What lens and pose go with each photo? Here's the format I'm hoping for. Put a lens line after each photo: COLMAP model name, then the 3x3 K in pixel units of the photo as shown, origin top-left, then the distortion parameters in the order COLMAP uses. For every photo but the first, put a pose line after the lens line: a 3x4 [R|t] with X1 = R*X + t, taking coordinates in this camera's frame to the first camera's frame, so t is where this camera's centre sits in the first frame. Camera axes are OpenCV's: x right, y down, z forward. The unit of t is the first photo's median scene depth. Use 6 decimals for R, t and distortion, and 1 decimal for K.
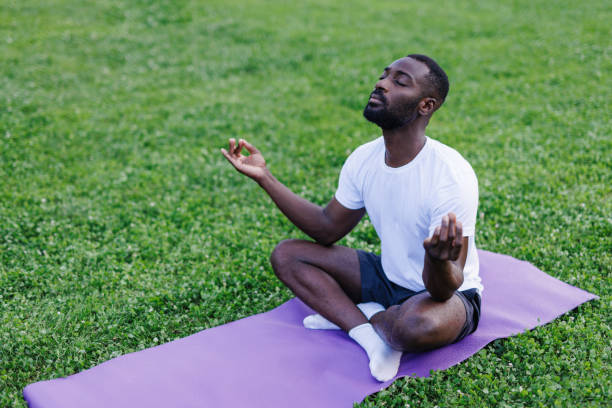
lens RADIAL K [[890.5, 0, 306.0], [0, 890.5, 204.0], [0, 0, 1]] dist [-0.017196, -0.017697]
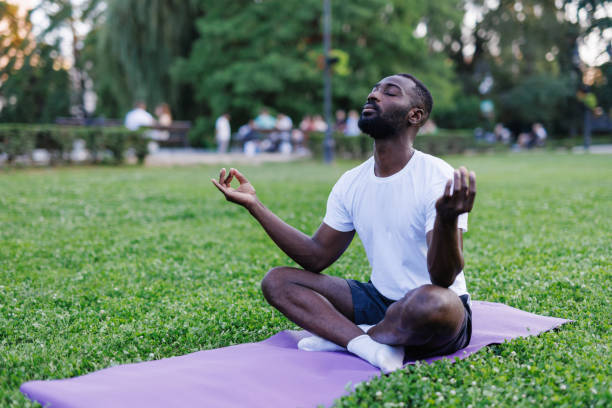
lens RADIAL K [[882.8, 0, 306.0], [0, 882.8, 204.0], [0, 0, 1]] dist [-0.017666, 0.057973]
pose [[0.992418, -0.003495, 0.122861, -0.114921], [0.036317, 0.963302, -0.265953, 0.245554], [-0.117423, 0.268399, 0.956125, 0.017061]]
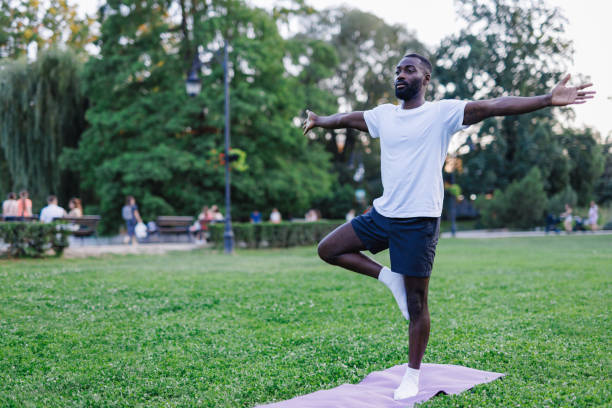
lens RADIAL K [[882.8, 0, 306.0], [0, 882.8, 204.0], [0, 0, 1]] dist [-0.017666, 0.057973]
pose [[0.962836, 0.008716, 0.269945, -0.513160], [0.088178, 0.934566, -0.344689, 0.358442], [-0.255286, 0.355683, 0.899066, -0.532319]]
